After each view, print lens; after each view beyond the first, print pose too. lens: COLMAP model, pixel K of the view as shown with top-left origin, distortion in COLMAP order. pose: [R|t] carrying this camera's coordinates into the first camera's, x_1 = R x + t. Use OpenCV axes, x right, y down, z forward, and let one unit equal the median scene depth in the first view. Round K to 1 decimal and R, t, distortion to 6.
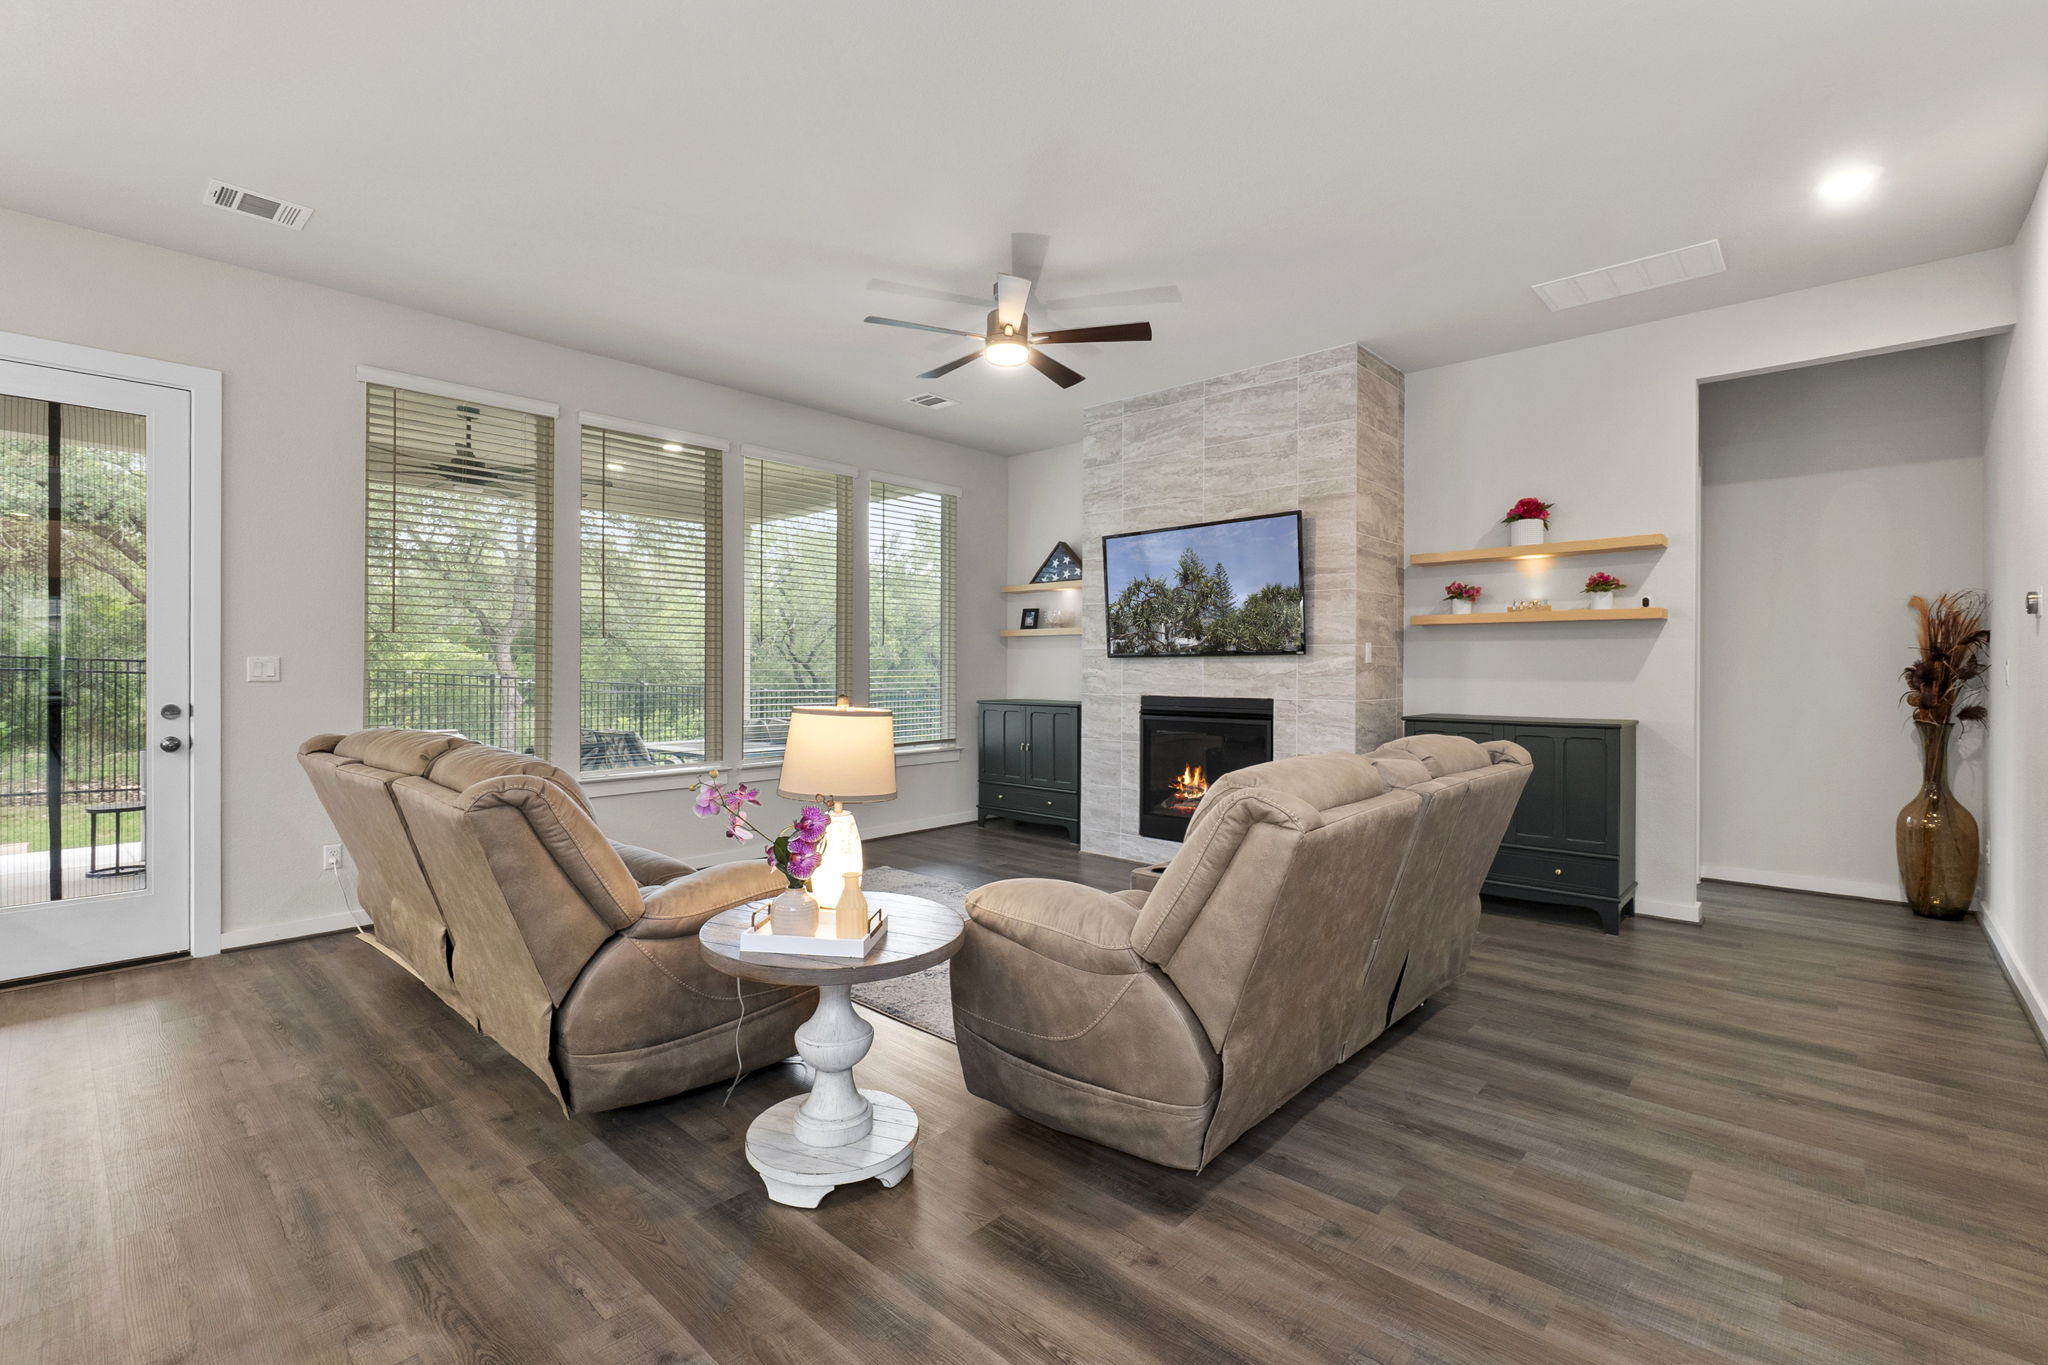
lens RADIAL K [[895.7, 0, 1012.3], [0, 895.7, 671.5], [0, 0, 1]] dist [-0.009249, 0.003022]
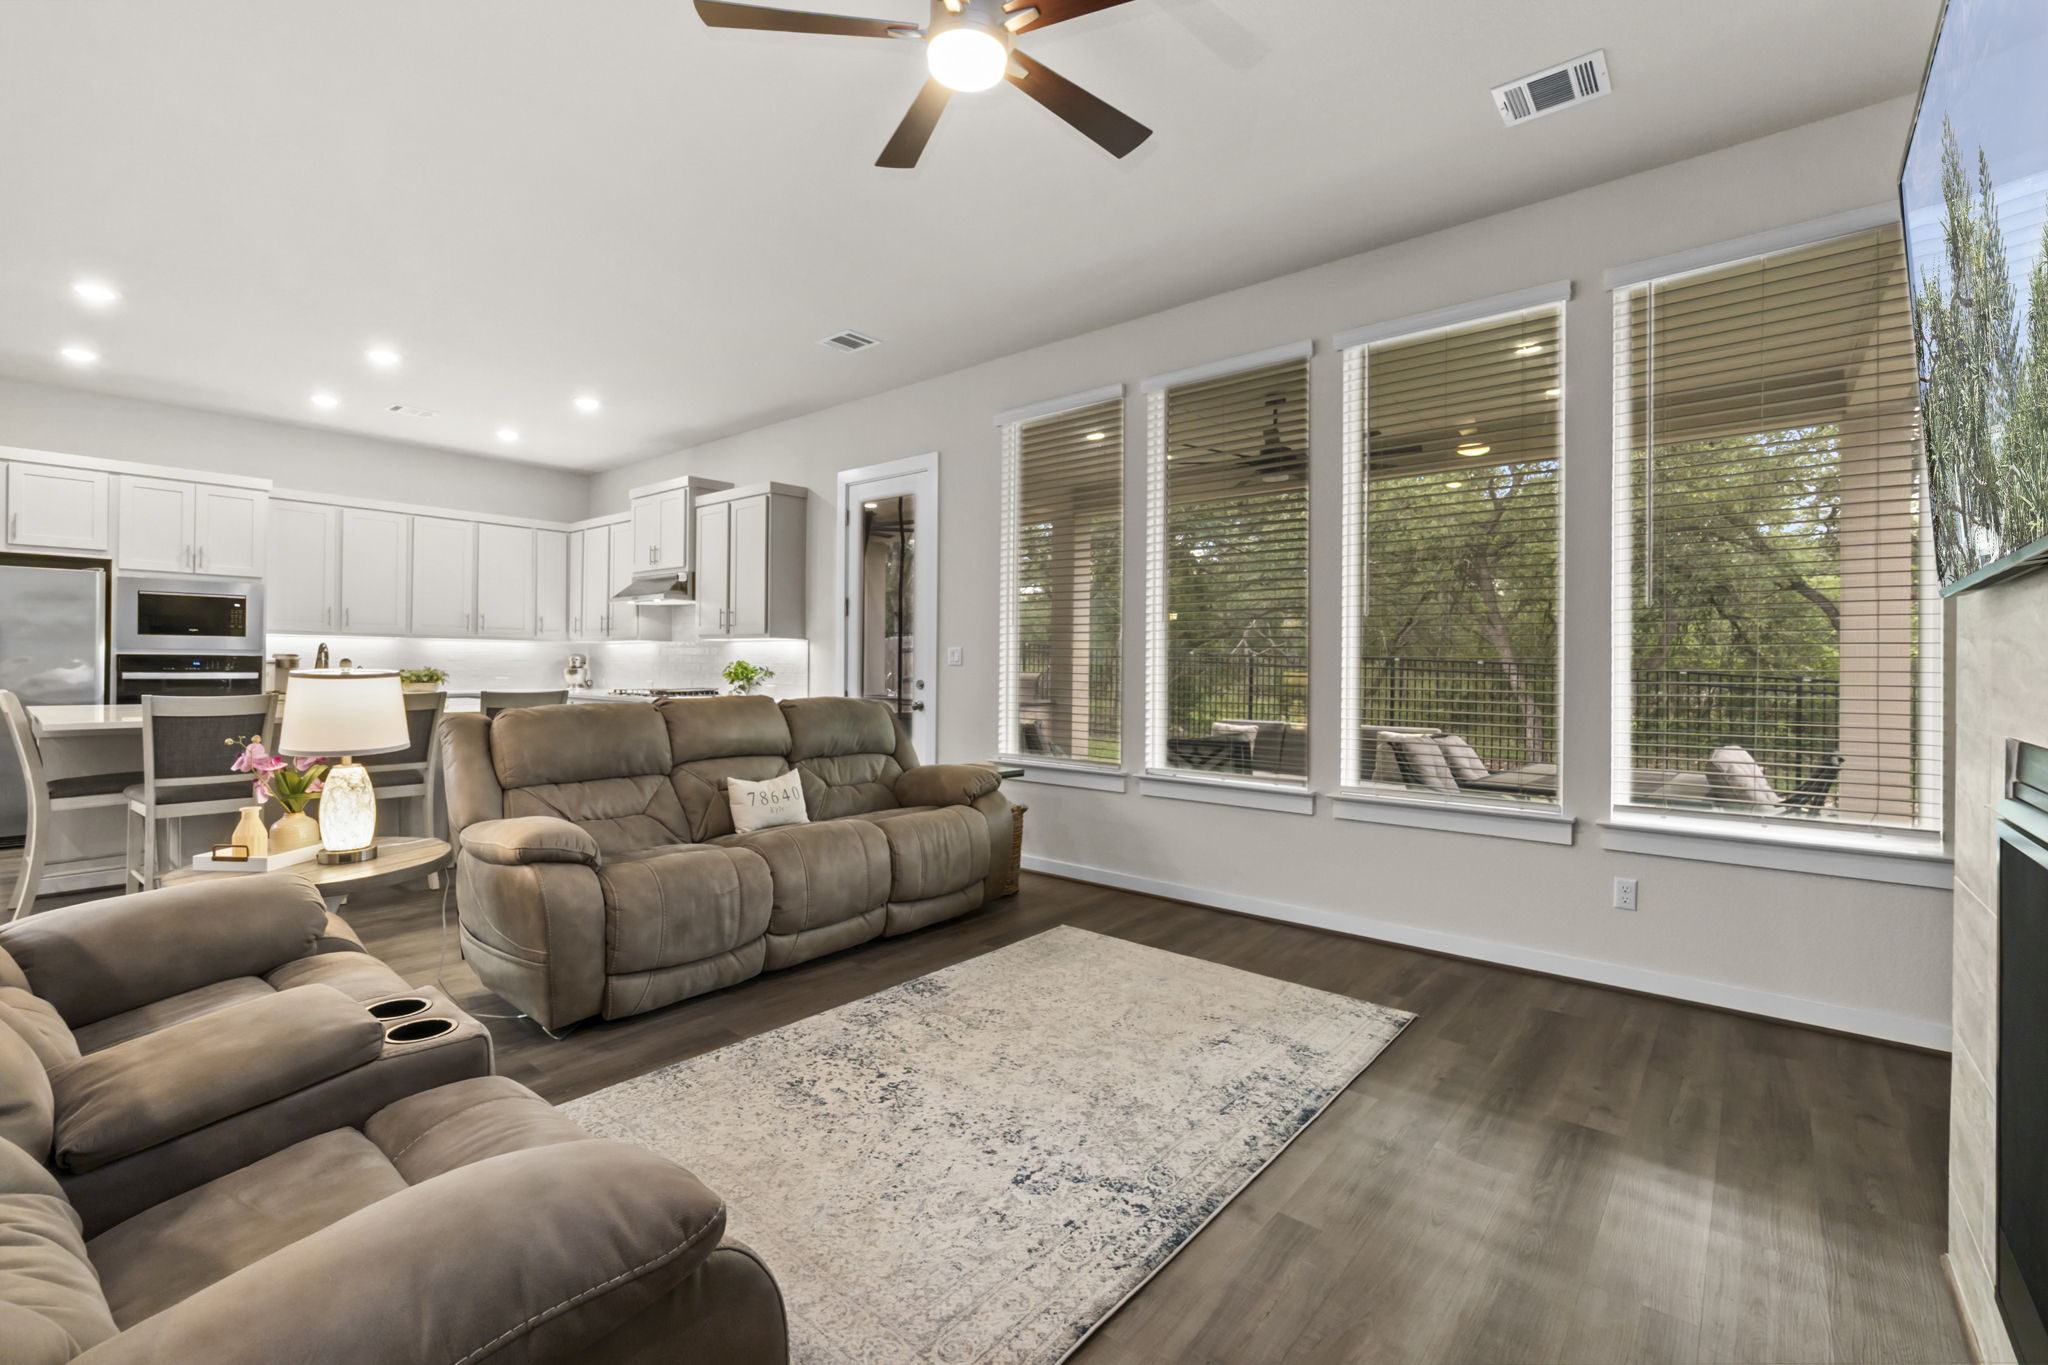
lens RADIAL K [[895.7, 0, 1008.4], [0, 895.7, 670.5], [0, 0, 1]] dist [-0.009249, 0.003022]
pose [[0.030440, 0.001581, -0.999535, 0.598036], [-0.013535, 0.999908, 0.001169, 0.018374], [0.999445, 0.013494, 0.030459, 1.134162]]
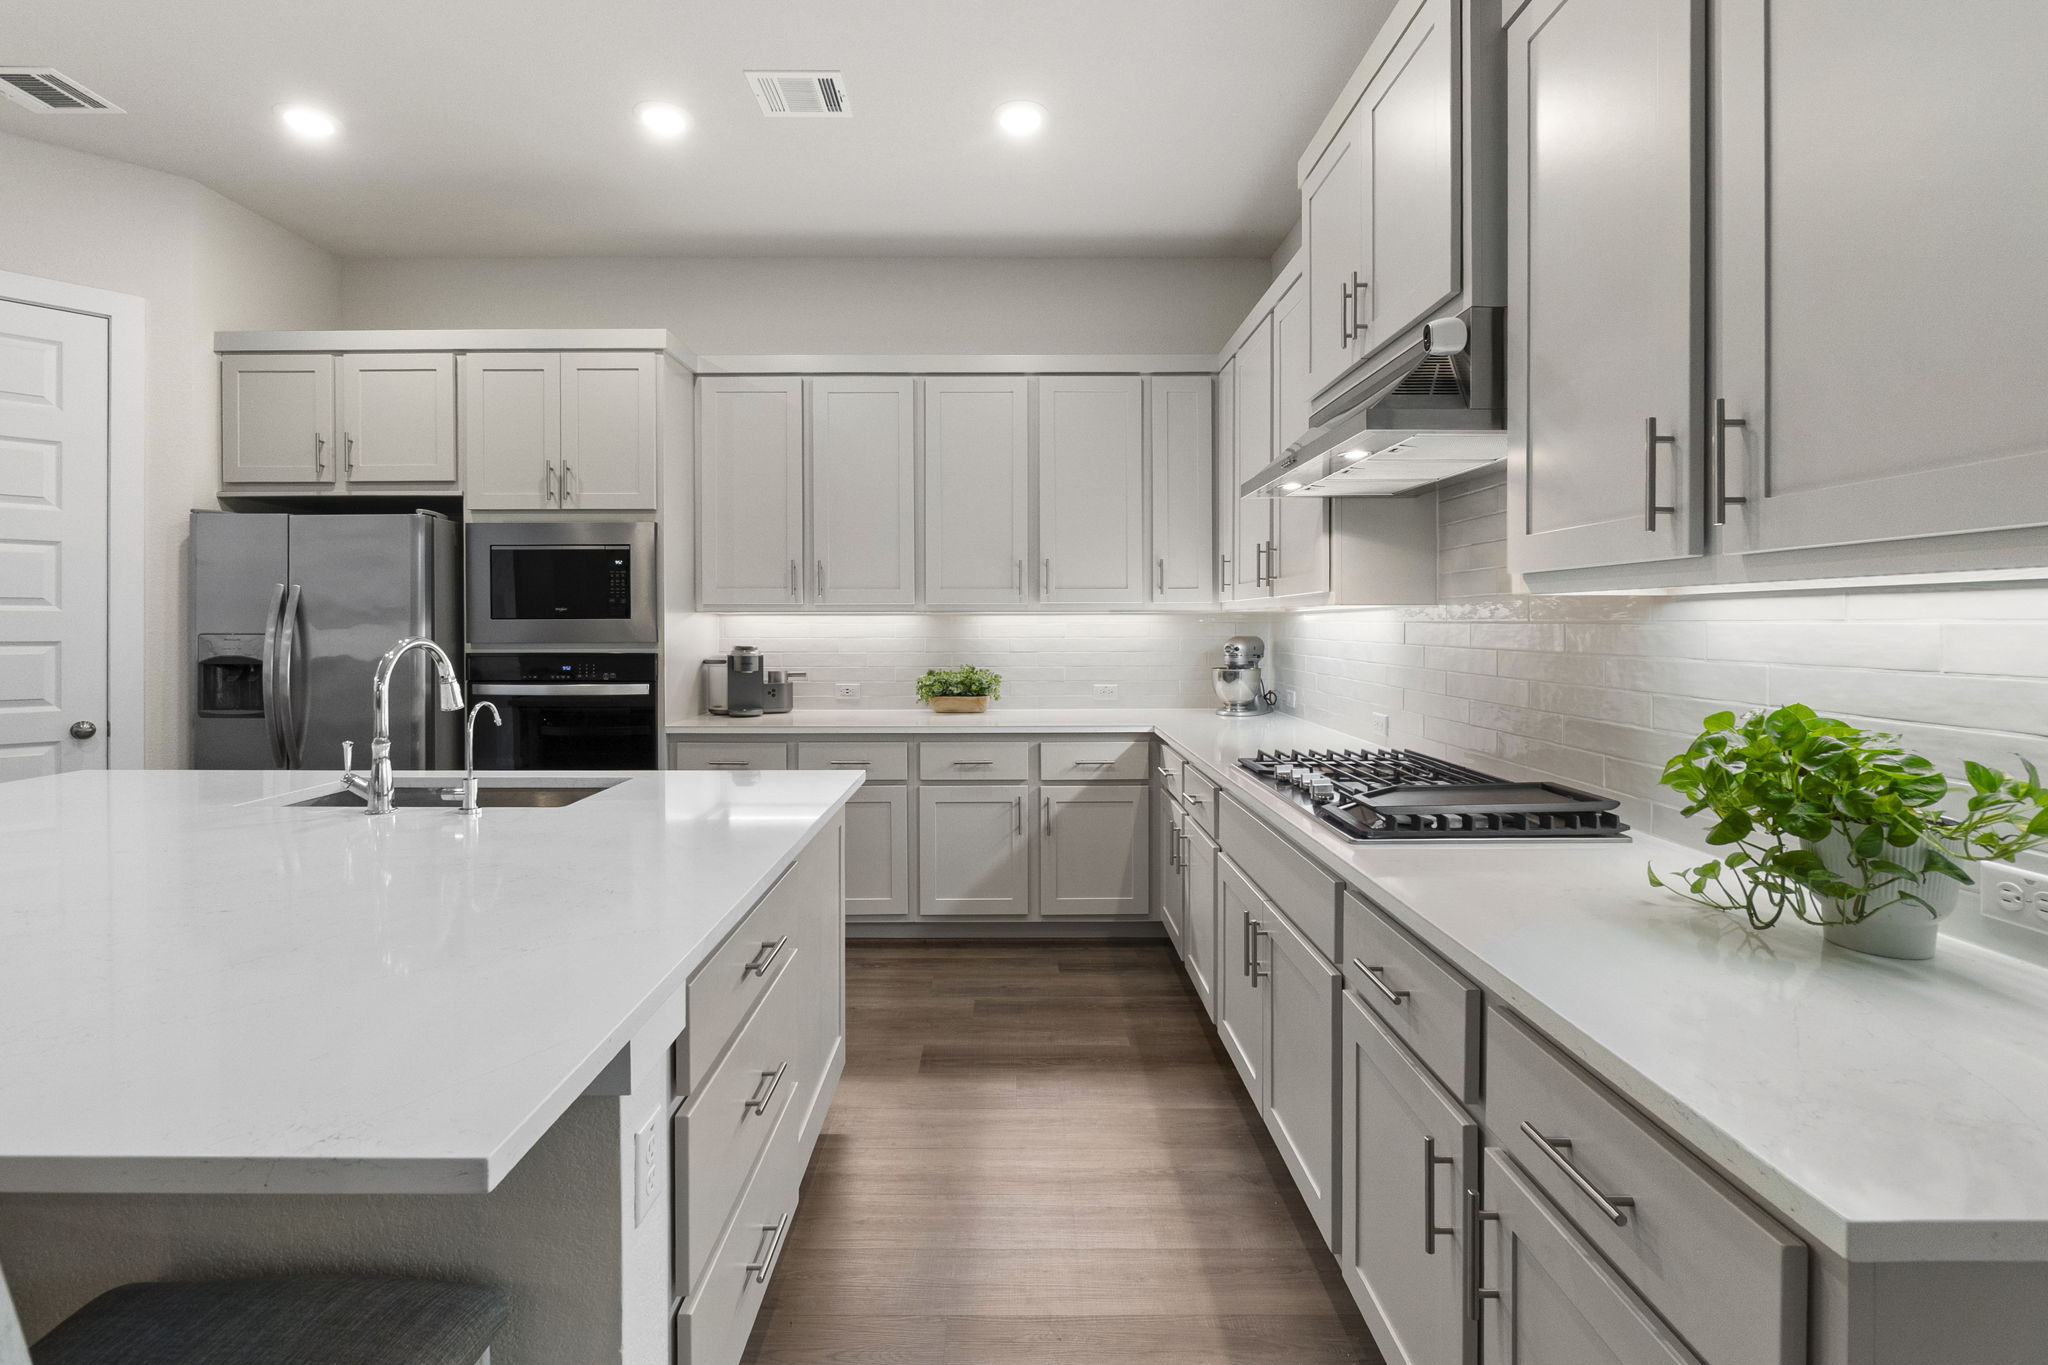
lens RADIAL K [[895.7, 0, 1019.3], [0, 895.7, 627.3], [0, 0, 1]] dist [-0.009249, 0.003022]
pose [[-0.728726, -0.003223, -0.684797, -0.822742], [-0.004710, 0.999989, 0.000306, -0.017928], [0.684789, 0.003448, -0.728733, 0.689513]]
